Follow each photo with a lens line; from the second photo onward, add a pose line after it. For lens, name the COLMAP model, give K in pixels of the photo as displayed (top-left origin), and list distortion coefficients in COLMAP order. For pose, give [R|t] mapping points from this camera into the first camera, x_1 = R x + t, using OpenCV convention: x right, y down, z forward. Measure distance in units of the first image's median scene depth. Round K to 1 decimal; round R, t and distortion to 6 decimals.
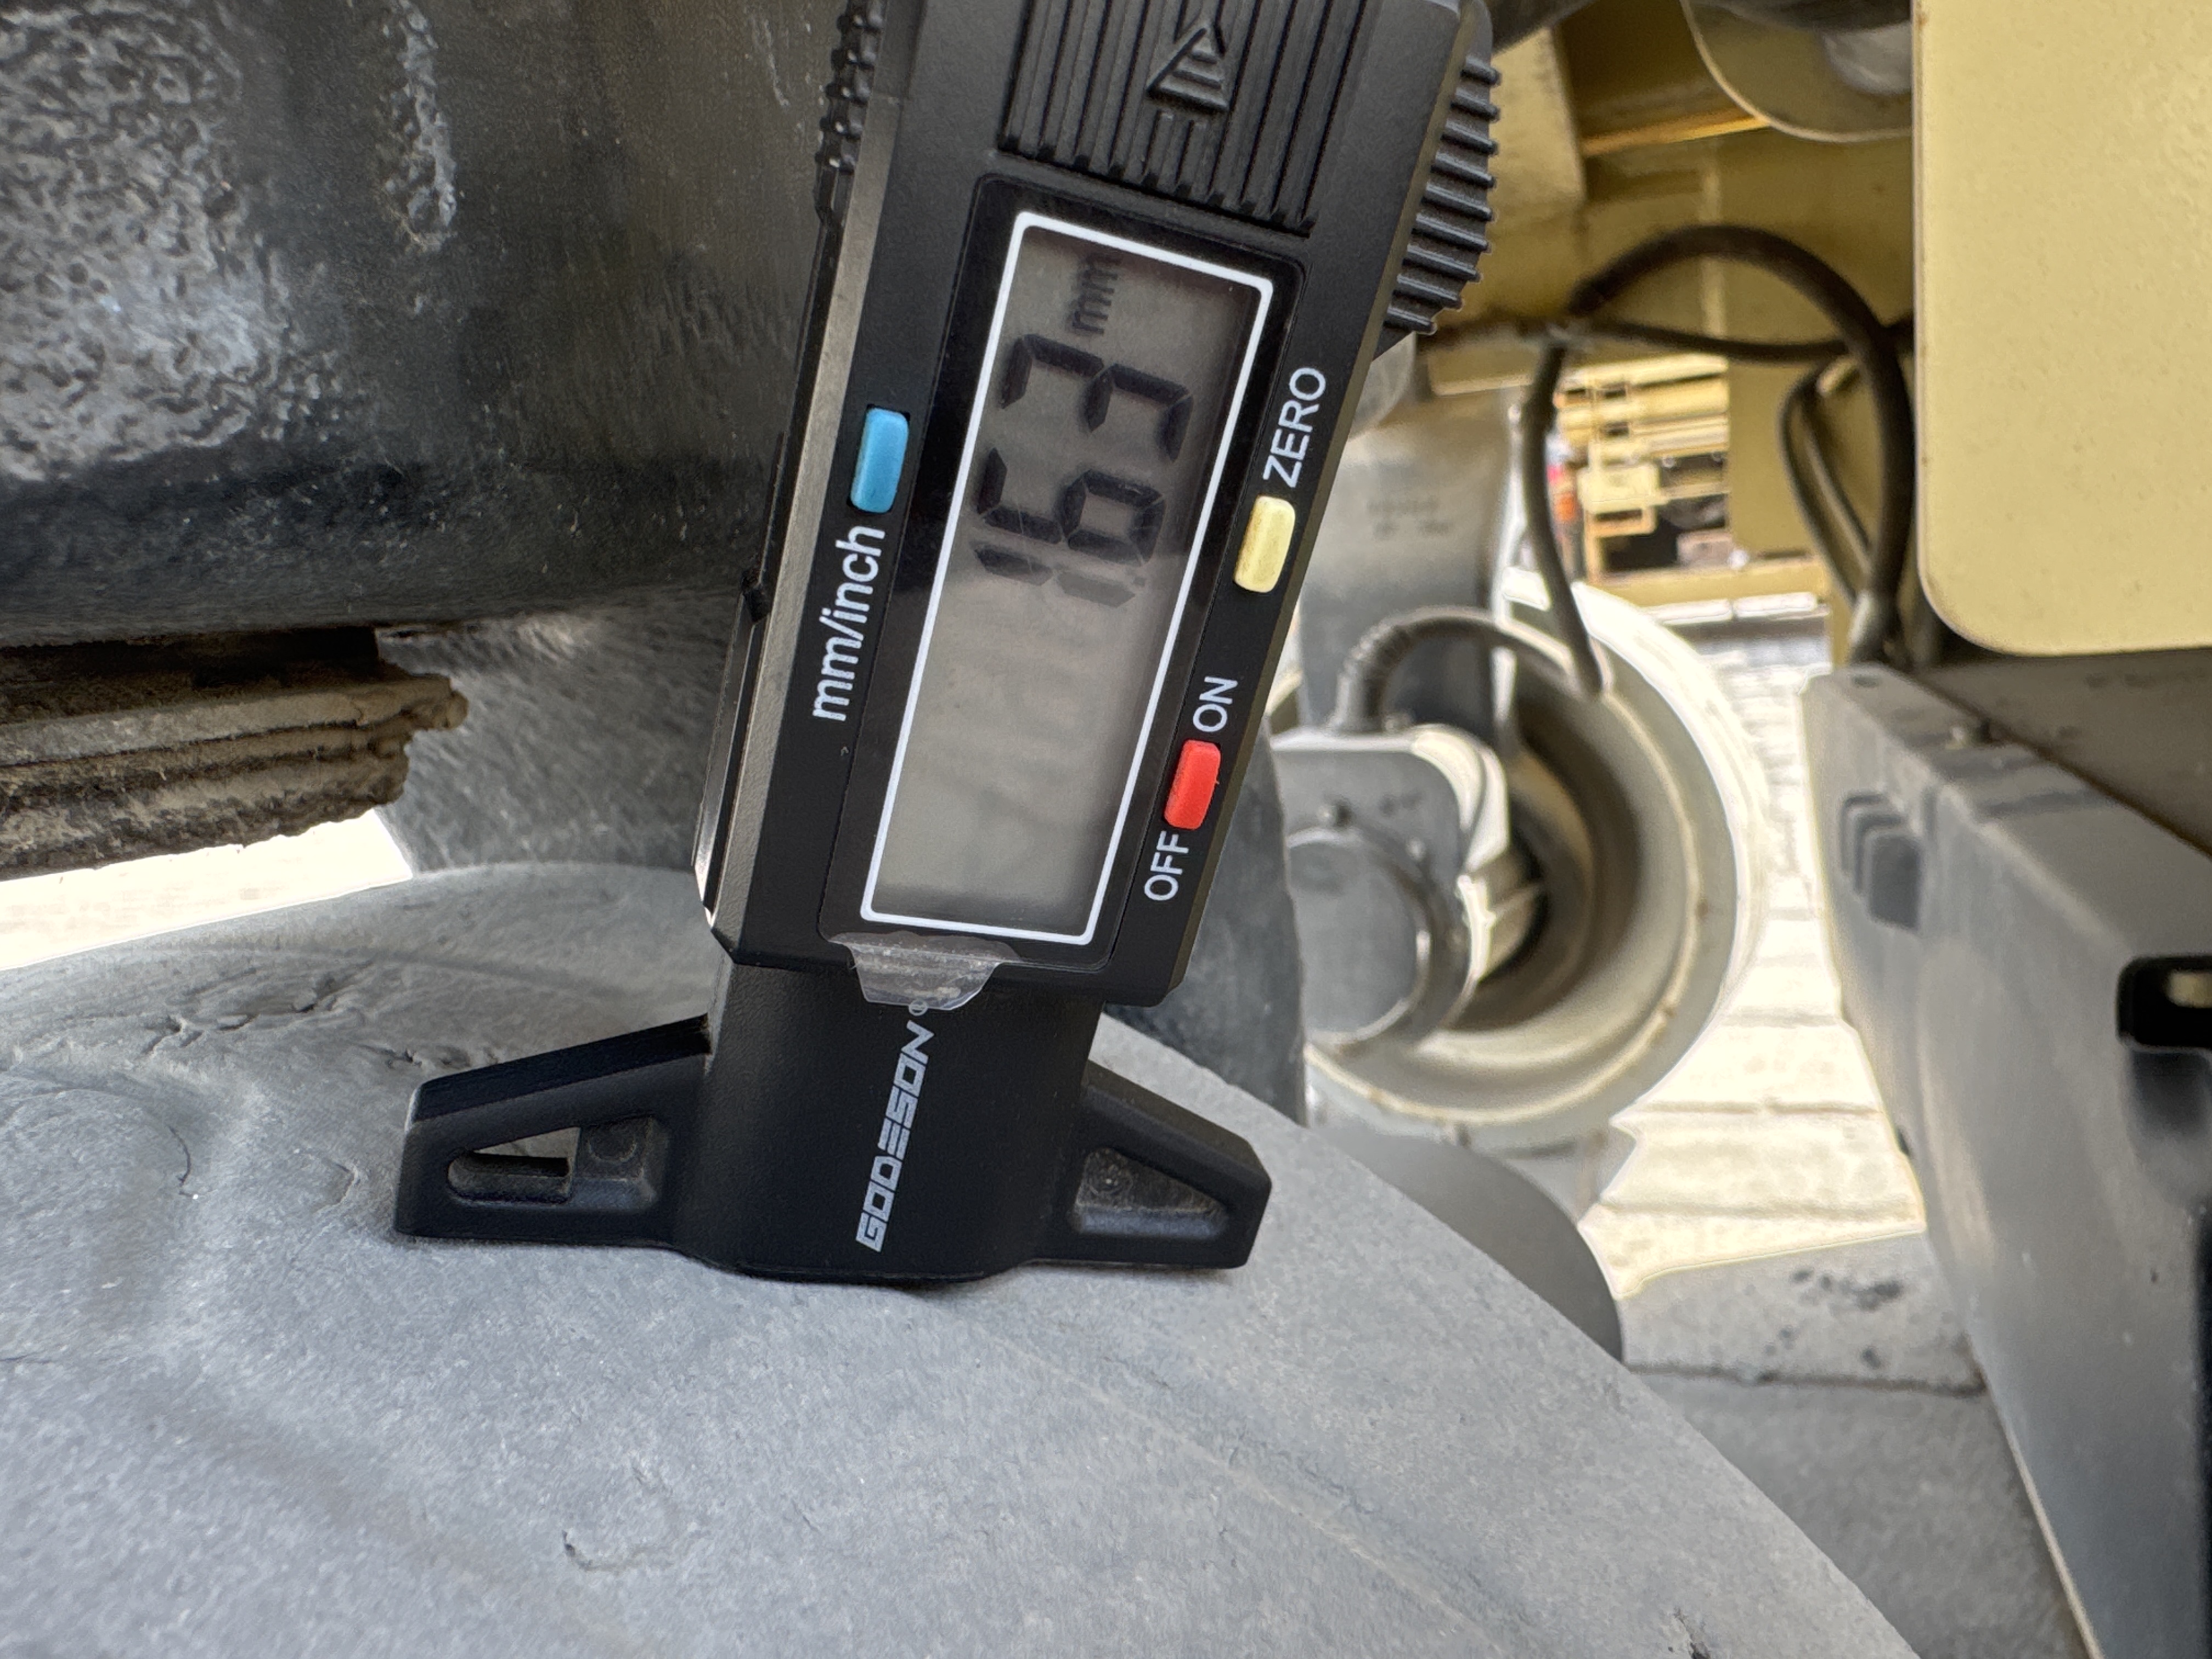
lens RADIAL K [[1579.9, 0, 1103.0], [0, 1579.9, 820.1], [0, 0, 1]] dist [-0.002702, -0.000538]
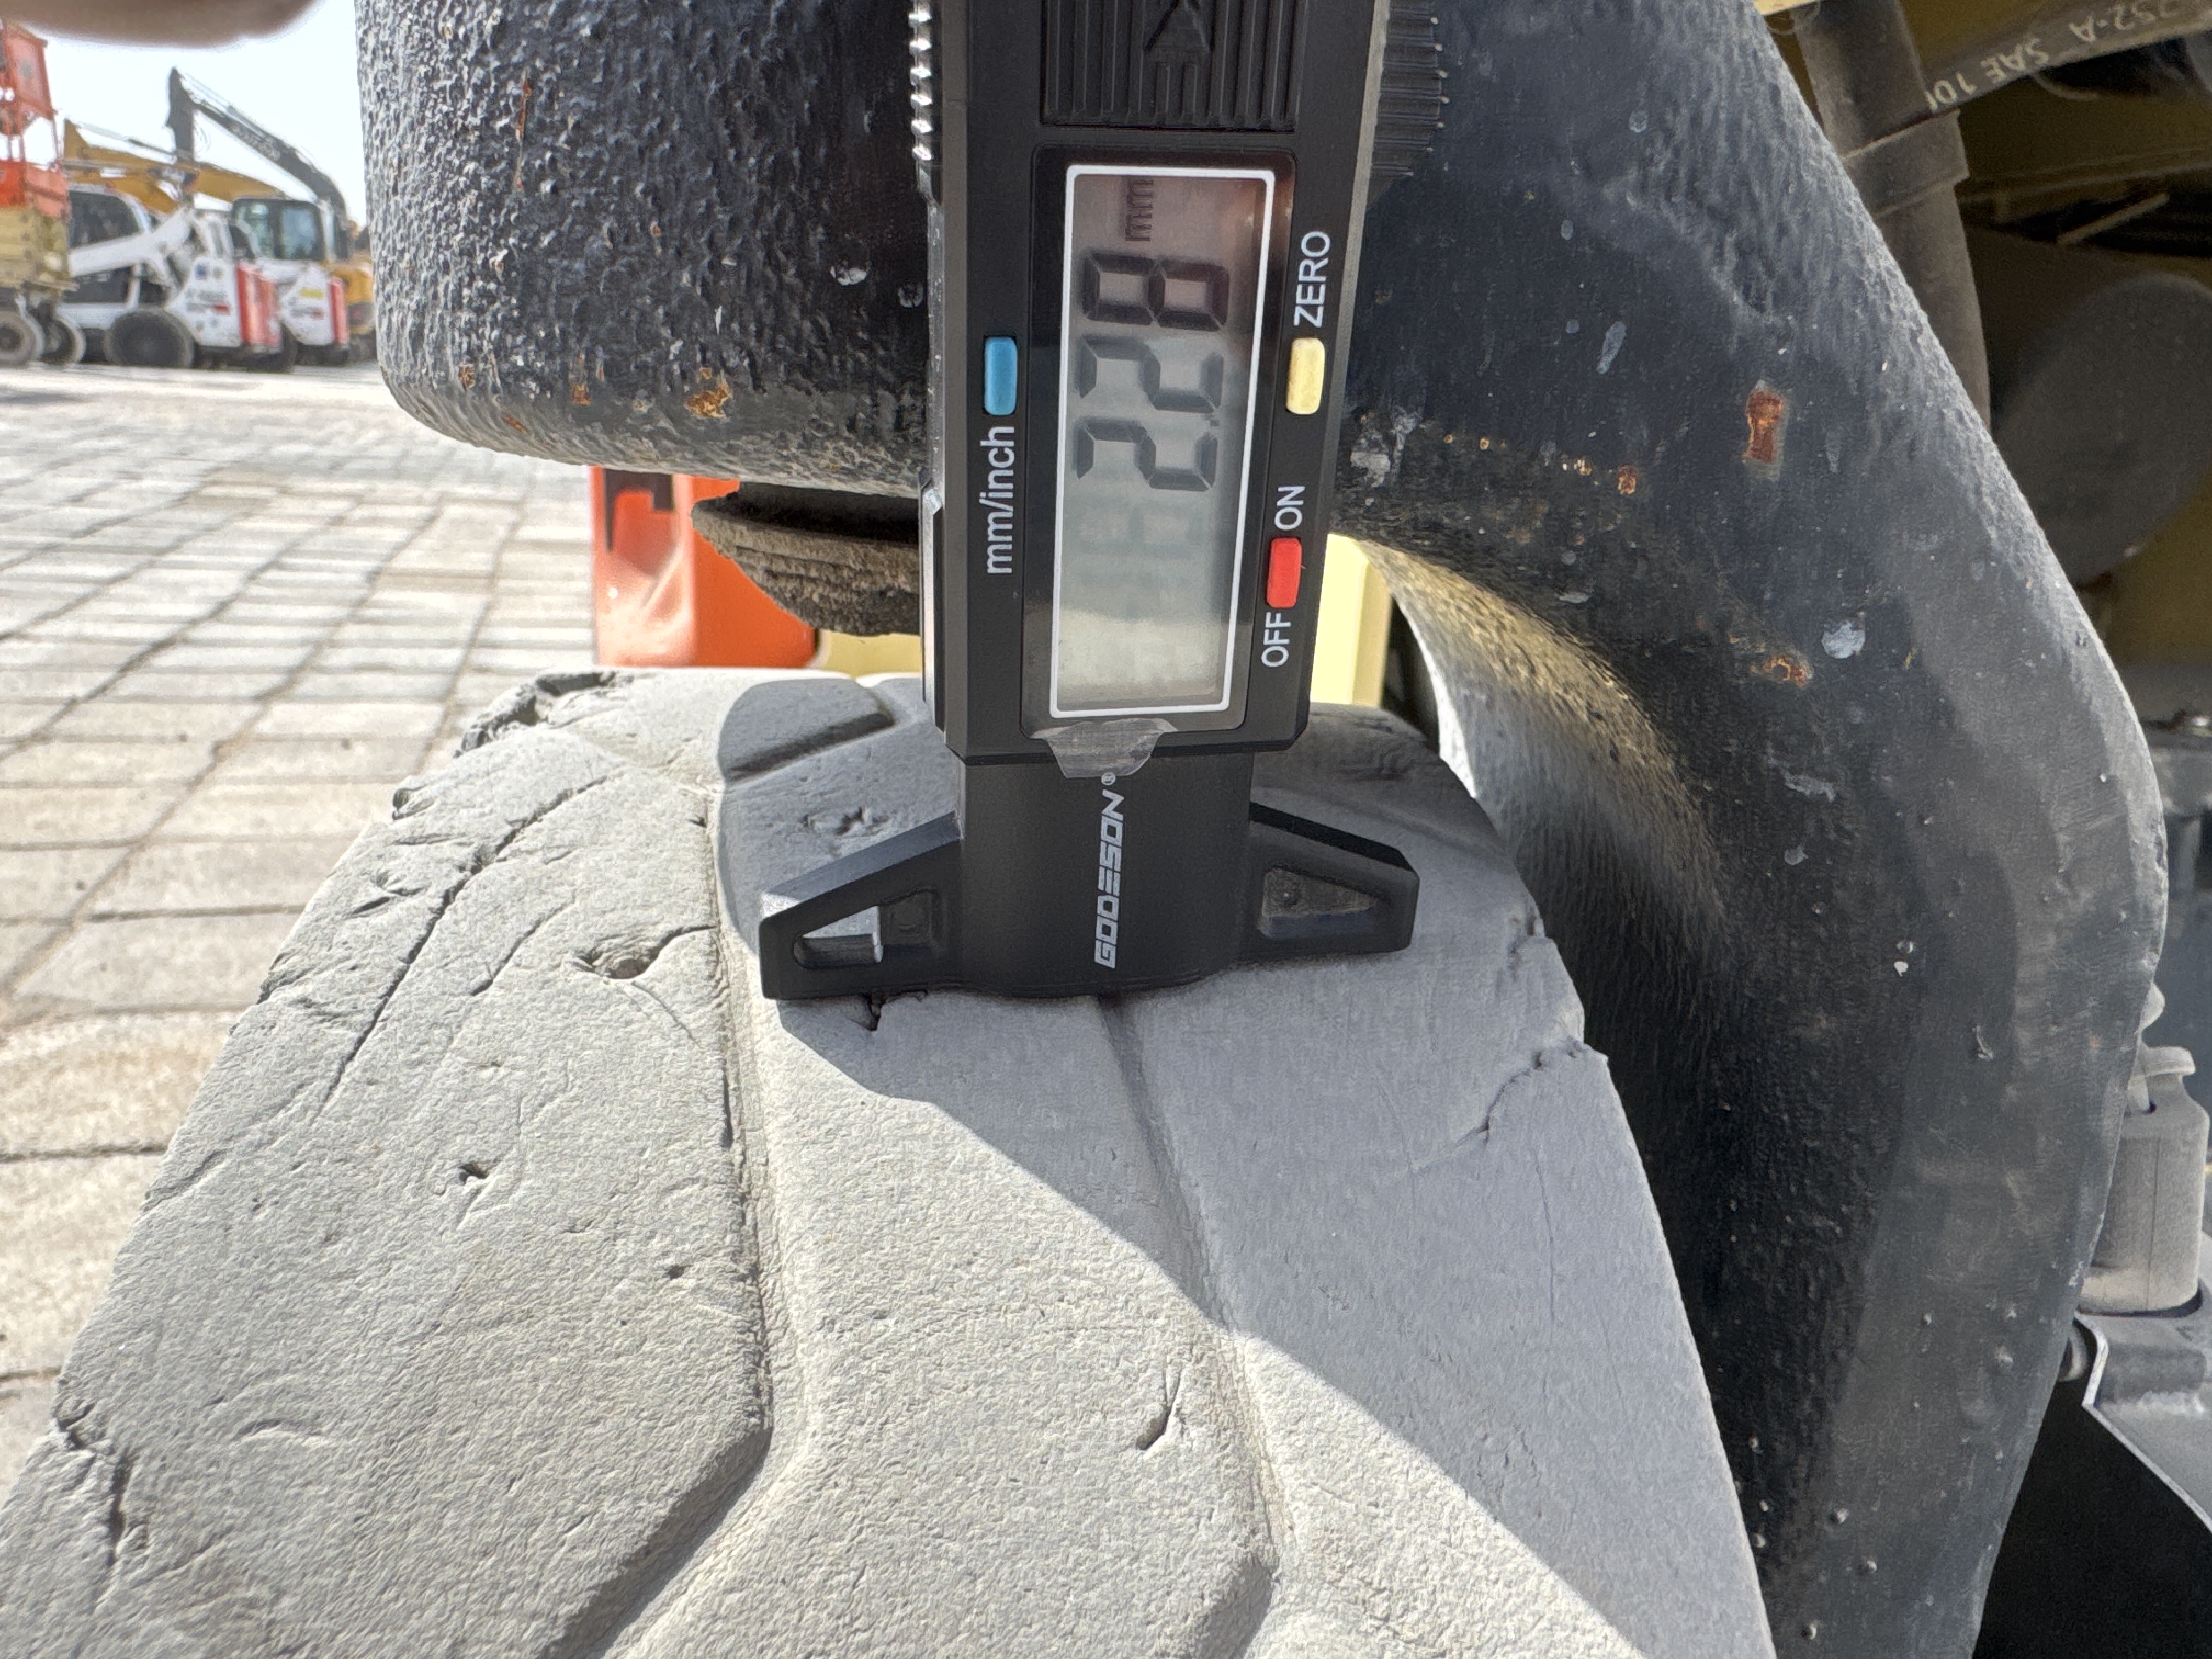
lens RADIAL K [[1579.9, 0, 1103.0], [0, 1579.9, 820.1], [0, 0, 1]] dist [-0.002702, -0.000538]
pose [[0.975828, -0.154458, -0.154605, 0.085769], [0.172364, 0.978875, 0.109973, 0.008560], [0.134352, -0.133963, 0.981837, -0.329201]]
